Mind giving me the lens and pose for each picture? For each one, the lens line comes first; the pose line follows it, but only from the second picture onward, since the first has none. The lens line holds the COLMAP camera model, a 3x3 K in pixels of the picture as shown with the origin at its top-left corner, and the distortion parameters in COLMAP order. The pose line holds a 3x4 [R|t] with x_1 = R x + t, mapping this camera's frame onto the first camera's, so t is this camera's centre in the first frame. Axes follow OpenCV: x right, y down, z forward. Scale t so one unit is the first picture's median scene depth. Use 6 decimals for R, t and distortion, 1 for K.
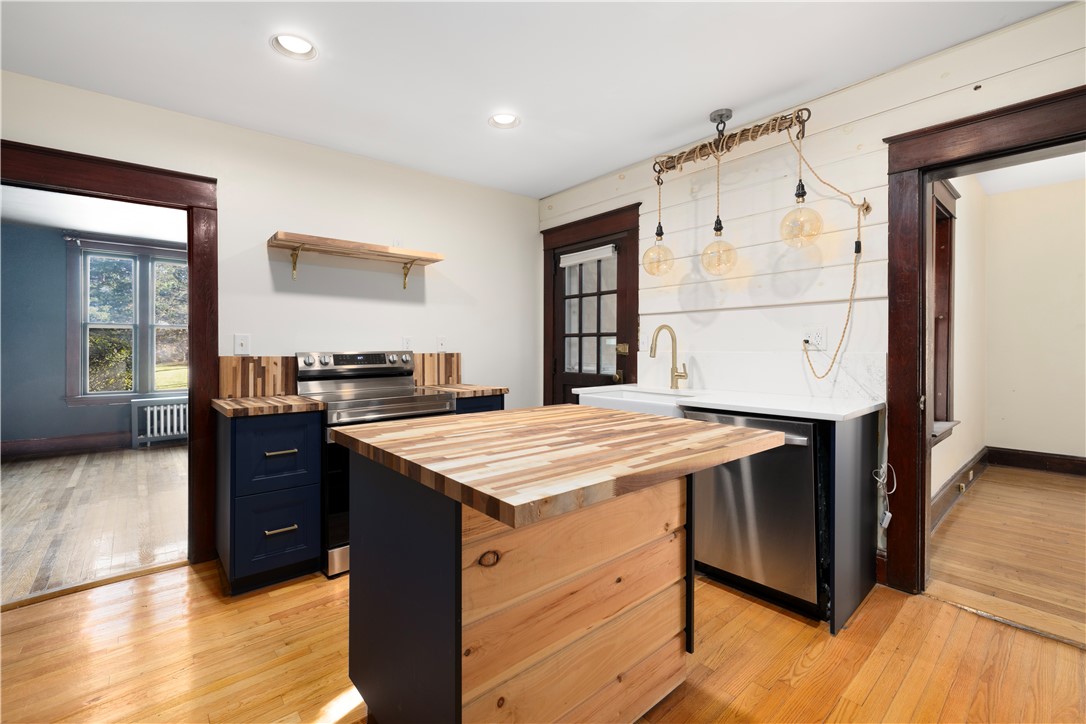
lens RADIAL K [[467.0, 0, 542.0], [0, 467.0, 355.4], [0, 0, 1]] dist [-0.000855, 0.000059]
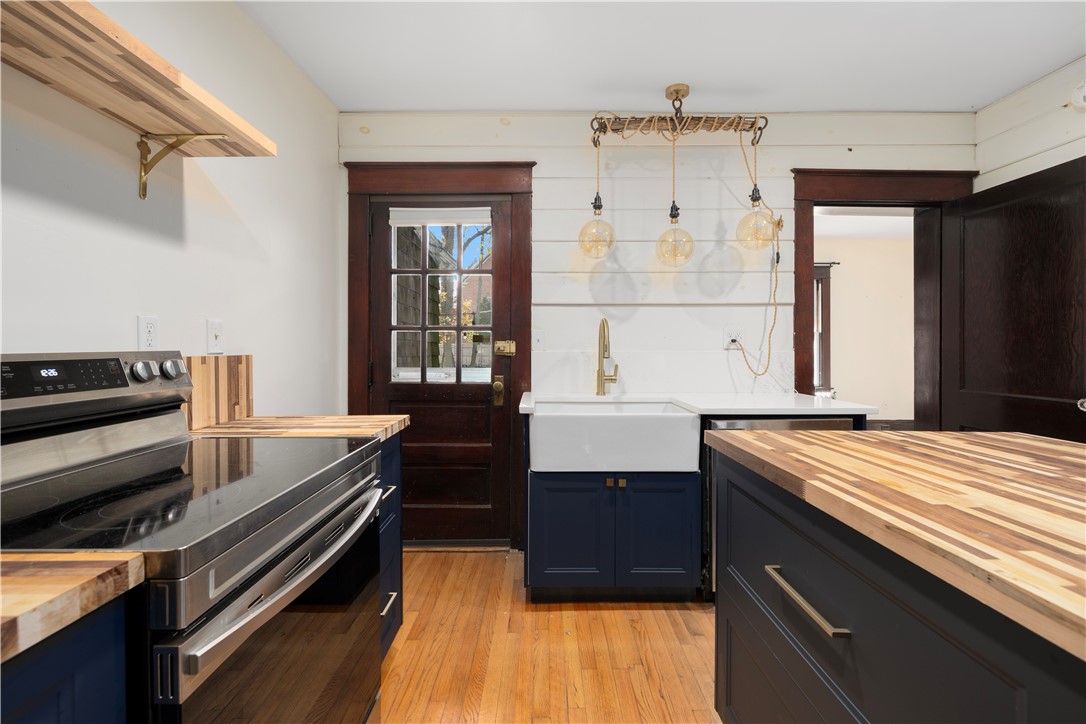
lens RADIAL K [[460.3, 0, 540.1], [0, 460.3, 351.5], [0, 0, 1]] dist [-0.000141, 0.000235]
pose [[0.656177, -0.002718, 0.754602, -0.412876], [0.010053, 0.999936, -0.005140, -0.004058], [-0.754540, 0.010959, 0.656162, 0.539288]]
